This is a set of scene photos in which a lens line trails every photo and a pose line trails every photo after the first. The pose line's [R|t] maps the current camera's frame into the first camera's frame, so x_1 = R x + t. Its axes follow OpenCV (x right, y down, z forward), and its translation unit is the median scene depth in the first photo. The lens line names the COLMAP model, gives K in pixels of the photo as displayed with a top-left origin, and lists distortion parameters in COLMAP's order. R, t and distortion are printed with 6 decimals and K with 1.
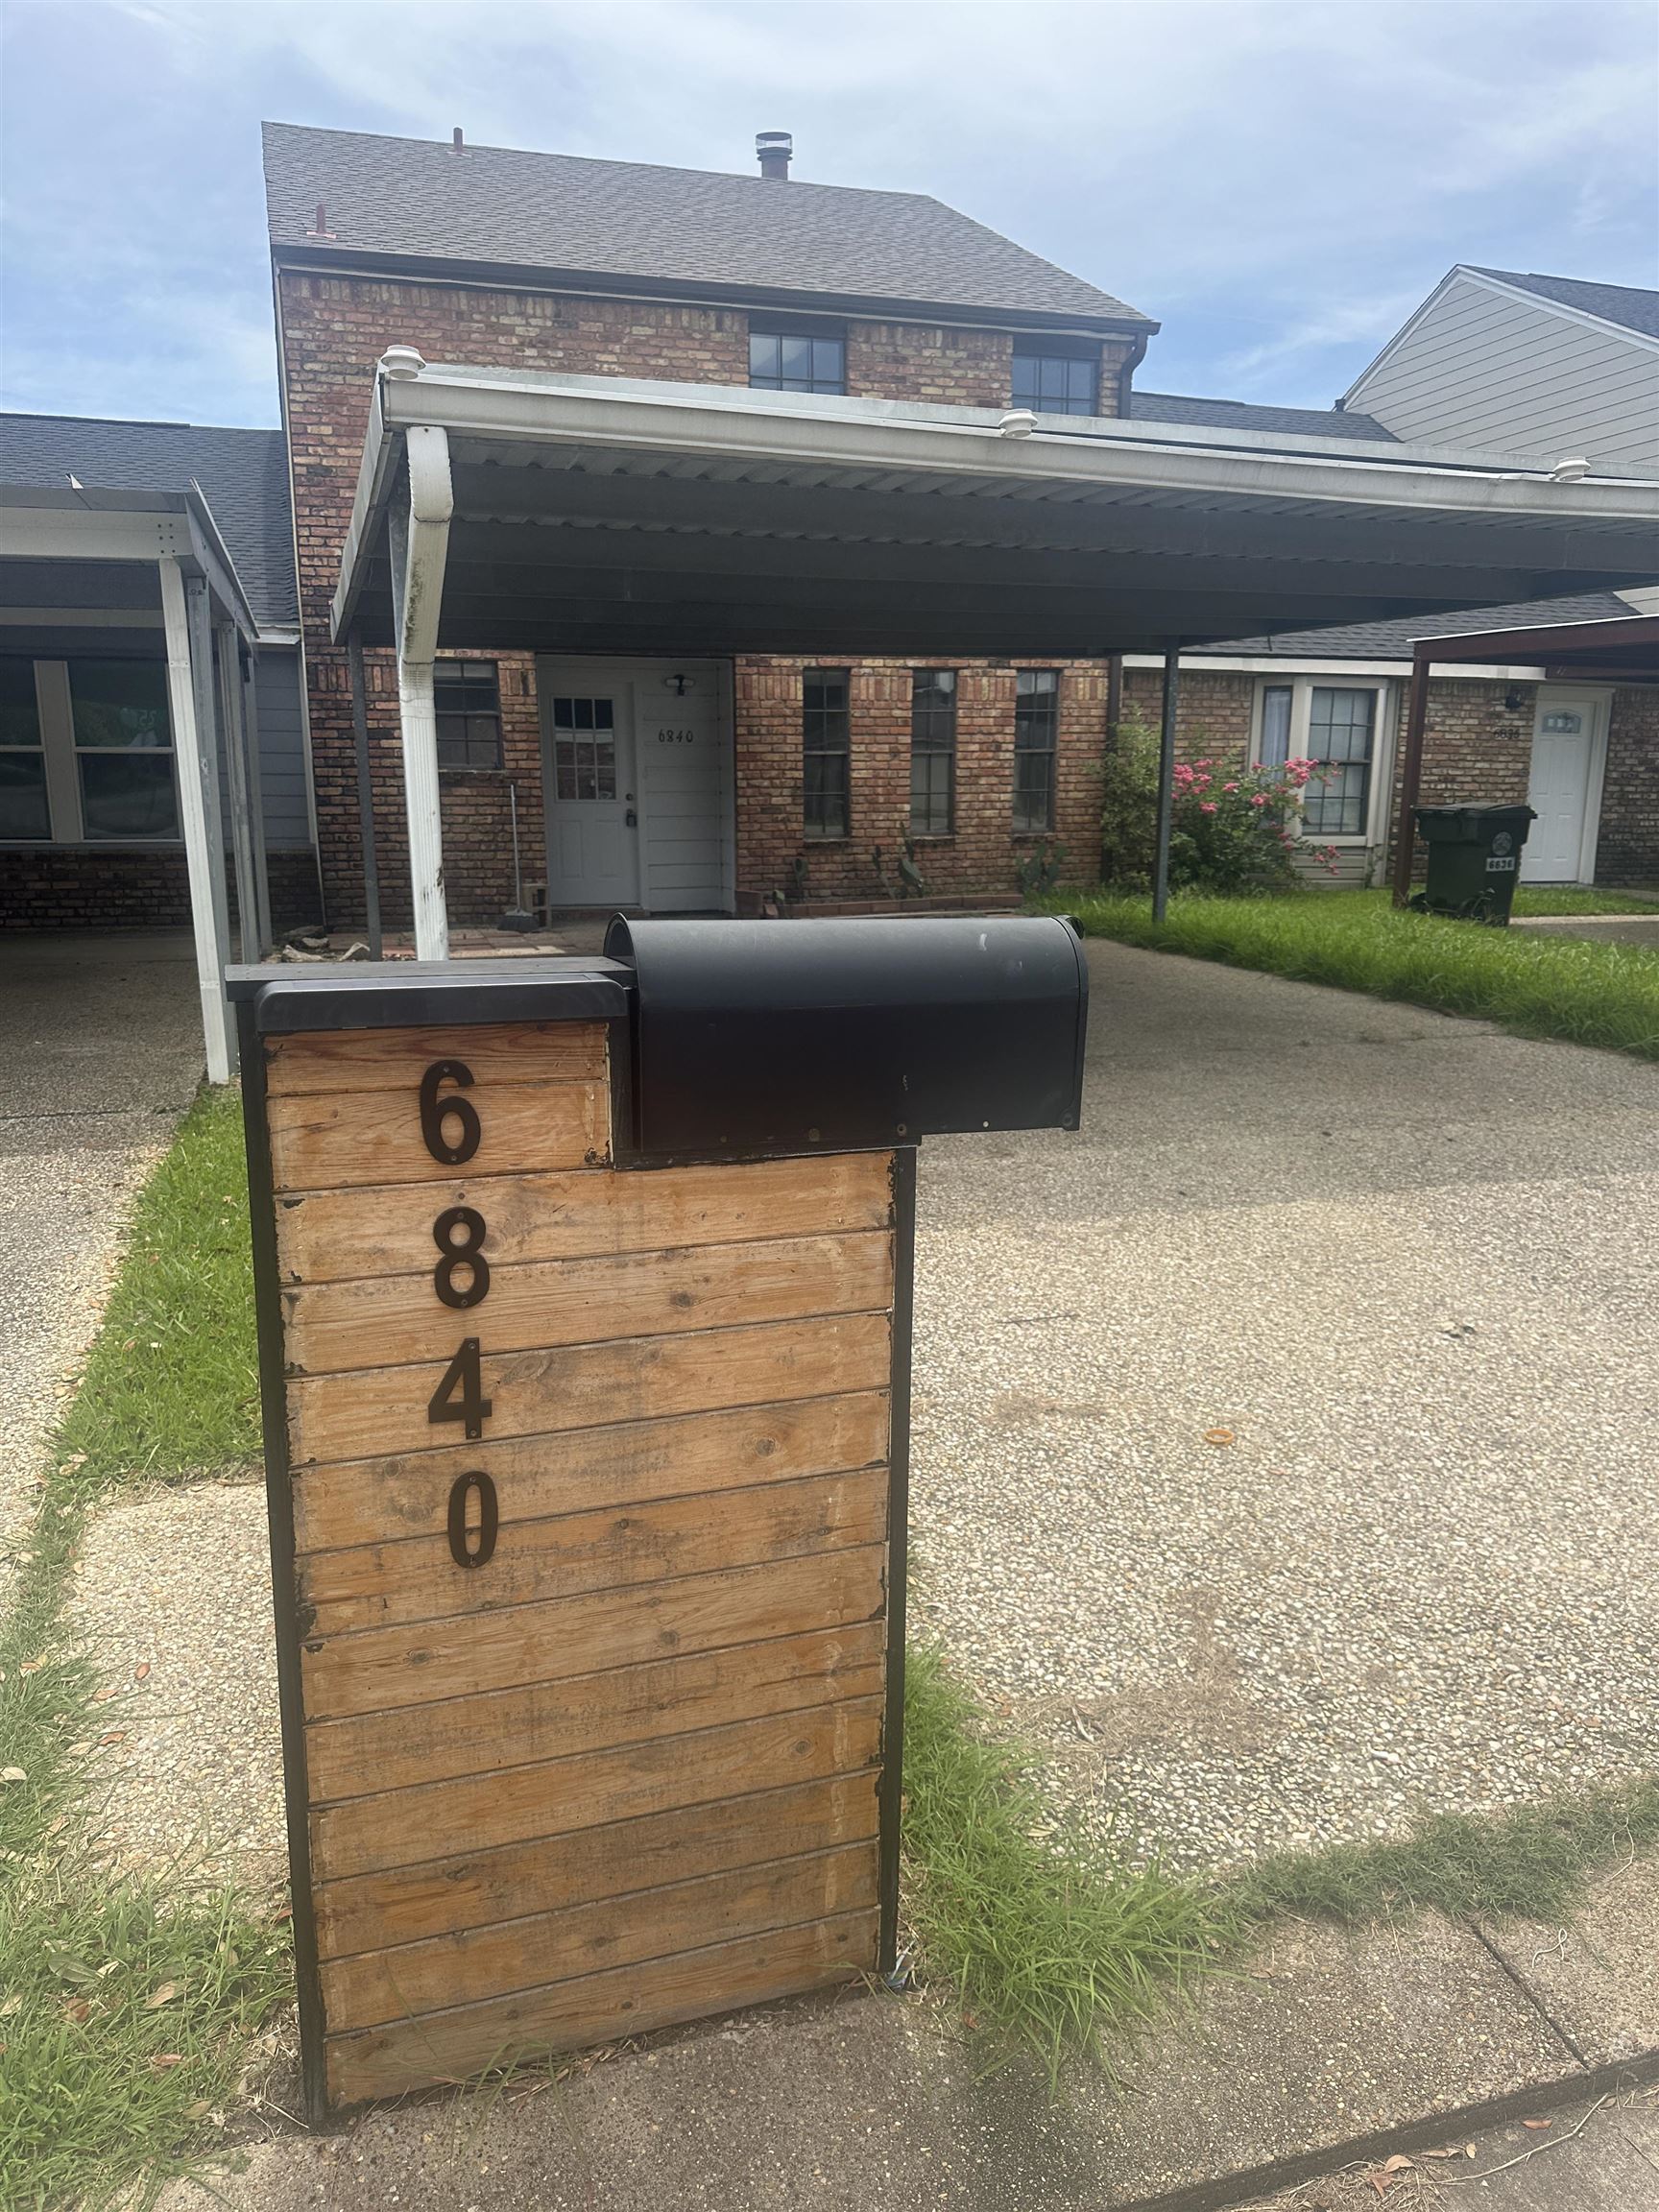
lens RADIAL K [[1545.0, 0, 821.1], [0, 1545.0, 1119.6], [0, 0, 1]] dist [0.115762, -0.159202]
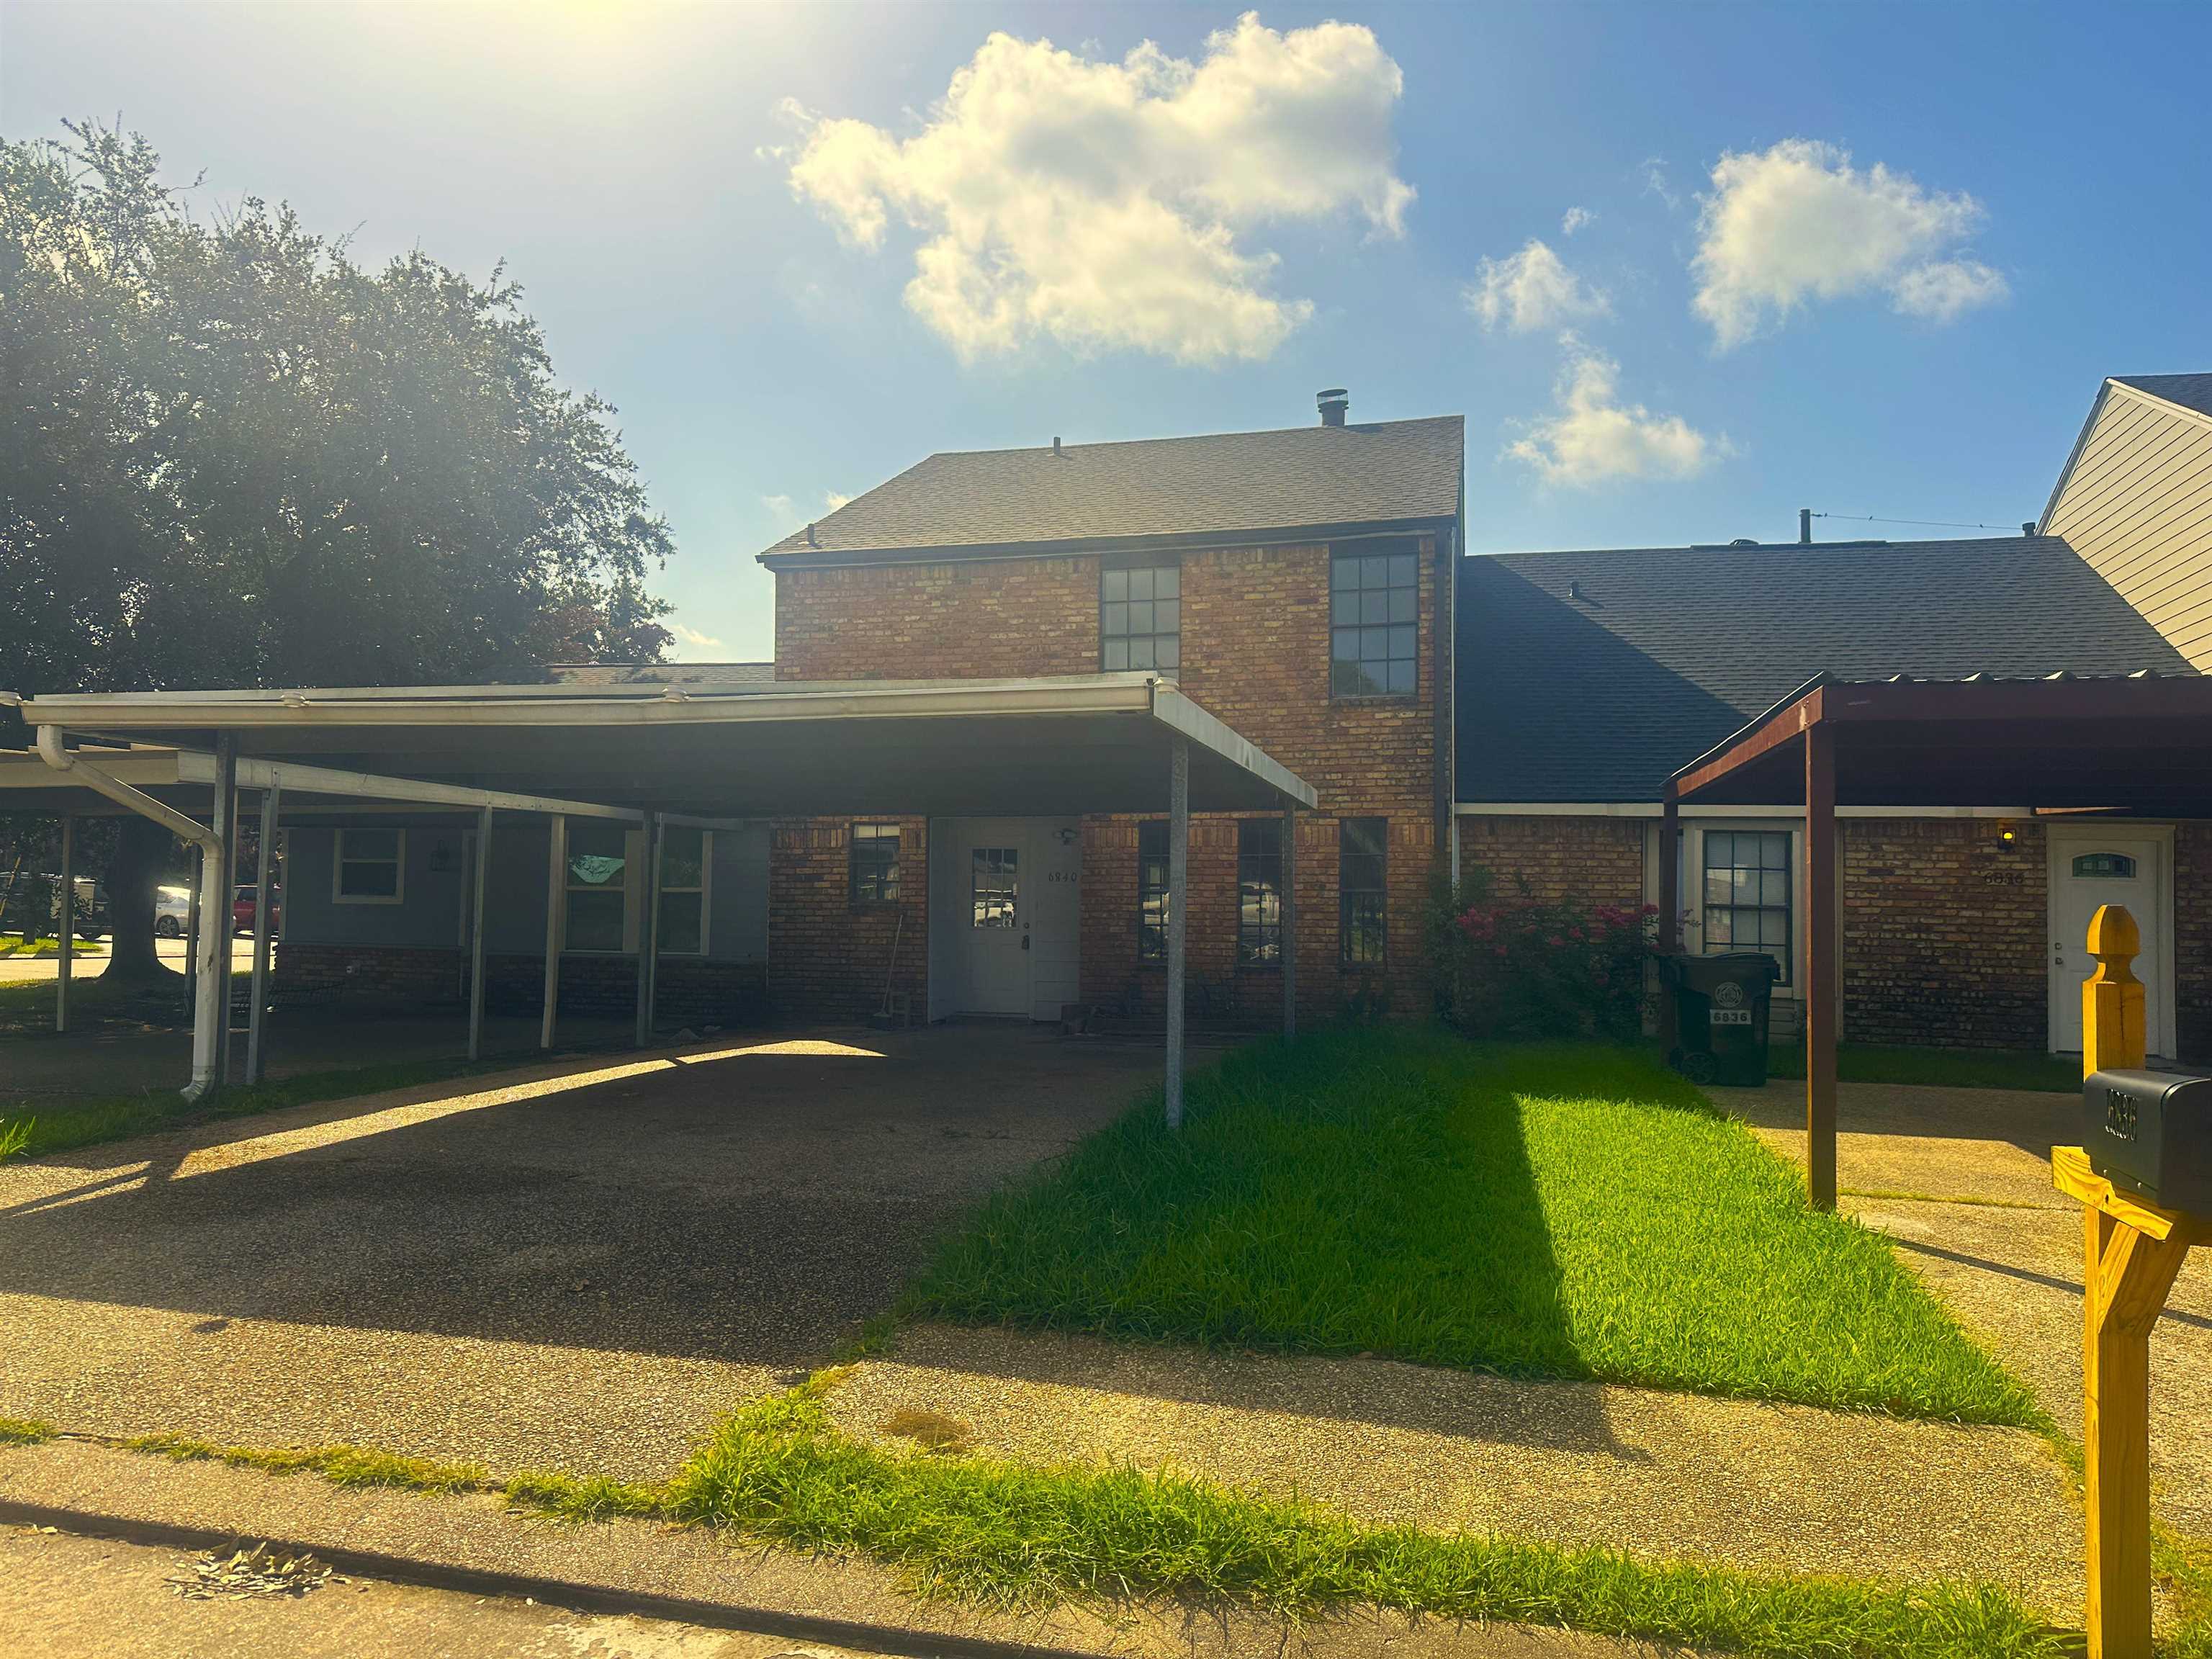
lens RADIAL K [[1545.0, 0, 1091.2], [0, 1545.0, 830.3], [0, 0, 1]] dist [0.115762, -0.159202]
pose [[0.847845, -0.015450, -0.530020, 0.577814], [-0.127069, 0.964529, -0.231382, -0.008485], [0.514794, 0.263525, 0.815807, 0.032884]]
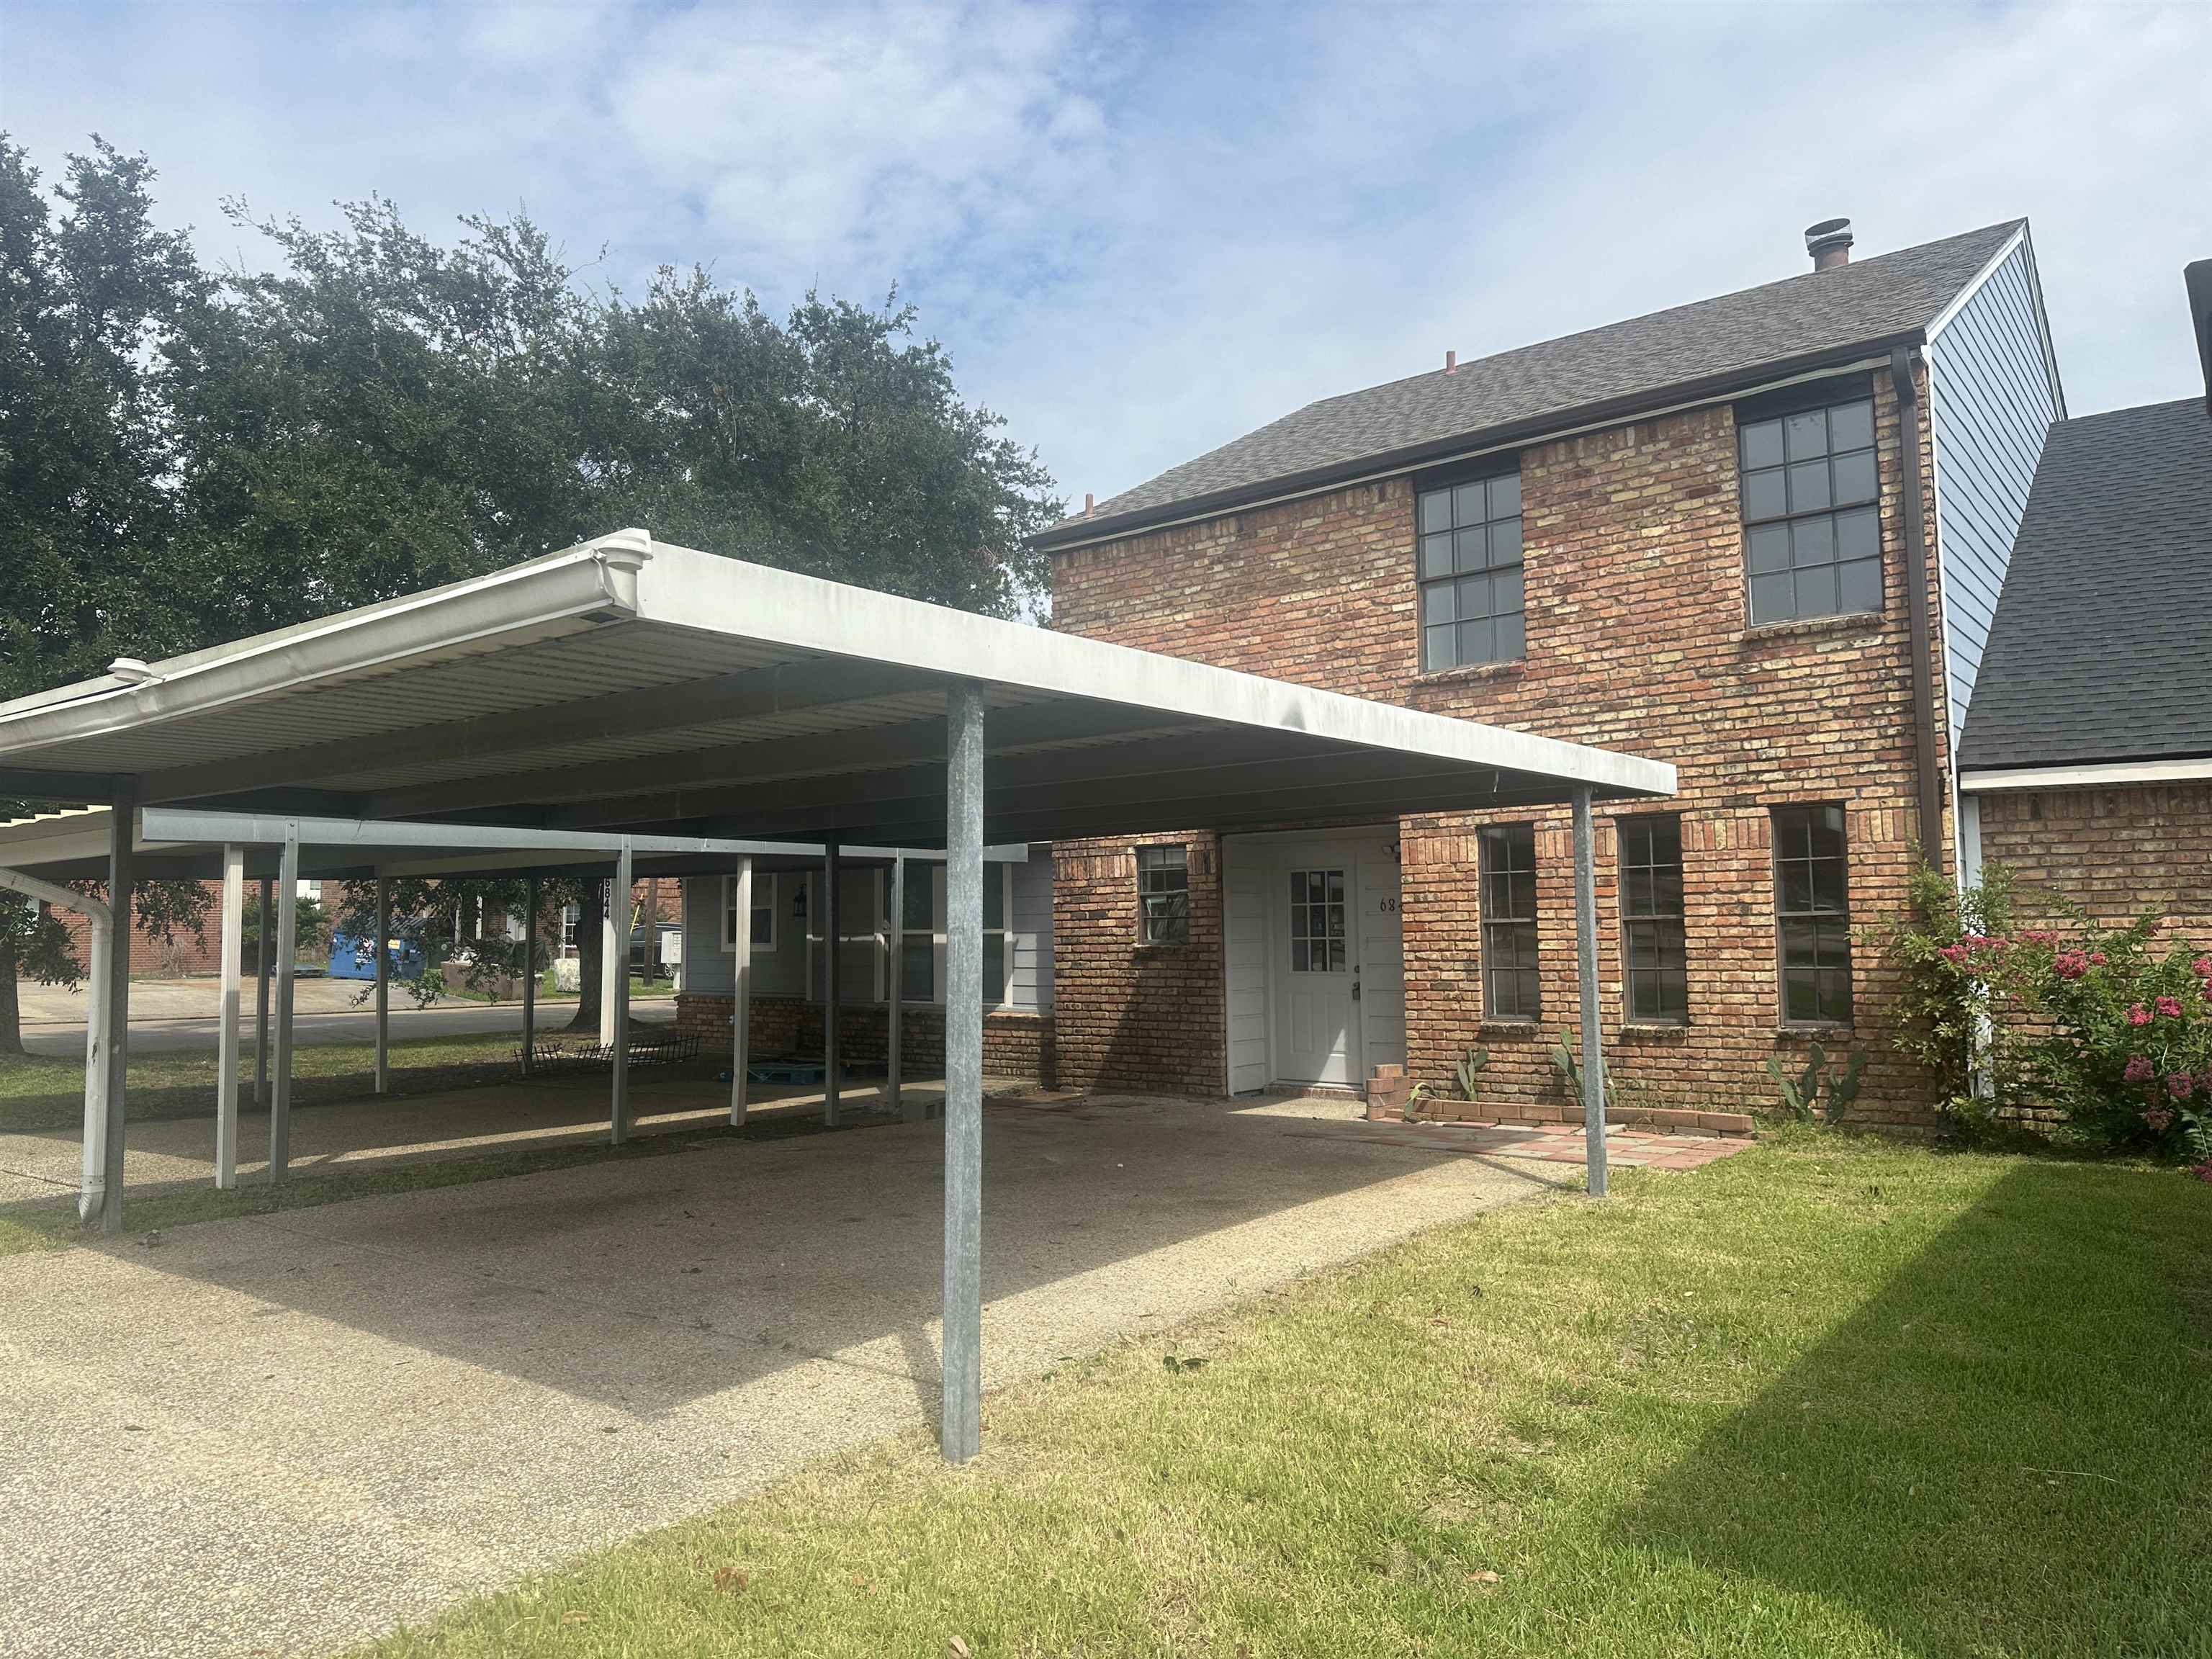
lens RADIAL K [[1545.0, 0, 1078.7], [0, 1545.0, 831.9], [0, 0, 1]] dist [0.115762, -0.159202]
pose [[0.555291, -0.061099, -0.829409, 0.579643], [-0.167008, 0.968790, -0.183179, -0.093350], [0.814715, 0.240236, 0.527756, 0.372113]]
